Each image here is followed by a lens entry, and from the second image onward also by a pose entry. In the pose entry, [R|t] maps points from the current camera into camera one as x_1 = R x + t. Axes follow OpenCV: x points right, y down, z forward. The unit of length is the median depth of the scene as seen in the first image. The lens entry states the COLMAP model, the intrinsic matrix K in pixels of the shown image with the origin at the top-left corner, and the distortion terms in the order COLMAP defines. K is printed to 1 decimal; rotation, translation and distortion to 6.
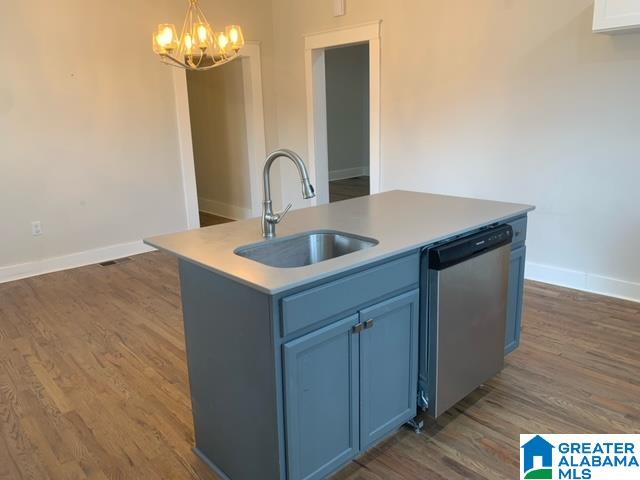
lens RADIAL K [[491.7, 0, 315.6], [0, 491.7, 237.6], [0, 0, 1]] dist [0.087093, -0.139188]
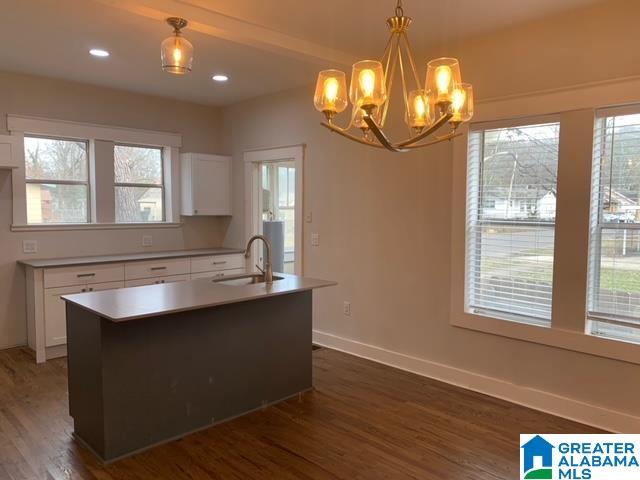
lens RADIAL K [[491.7, 0, 315.6], [0, 491.7, 237.6], [0, 0, 1]] dist [0.087093, -0.139188]
pose [[-0.999185, 0.026328, -0.030589, -0.151807], [0.015789, 0.952506, 0.304111, -0.499221], [0.037143, 0.303380, -0.952145, 1.894350]]
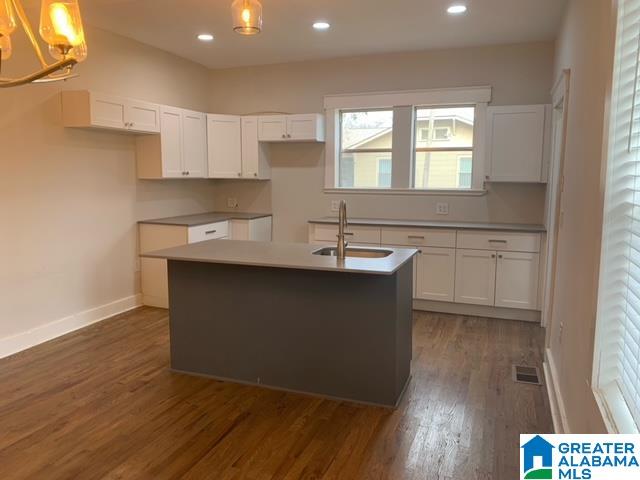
lens RADIAL K [[491.7, 0, 315.6], [0, 491.7, 237.6], [0, 0, 1]] dist [0.087093, -0.139188]
pose [[-0.438061, -0.081898, 0.895207, -0.989466], [0.228902, 0.952854, 0.199182, -0.271527], [-0.869314, 0.292168, -0.398662, 1.176990]]
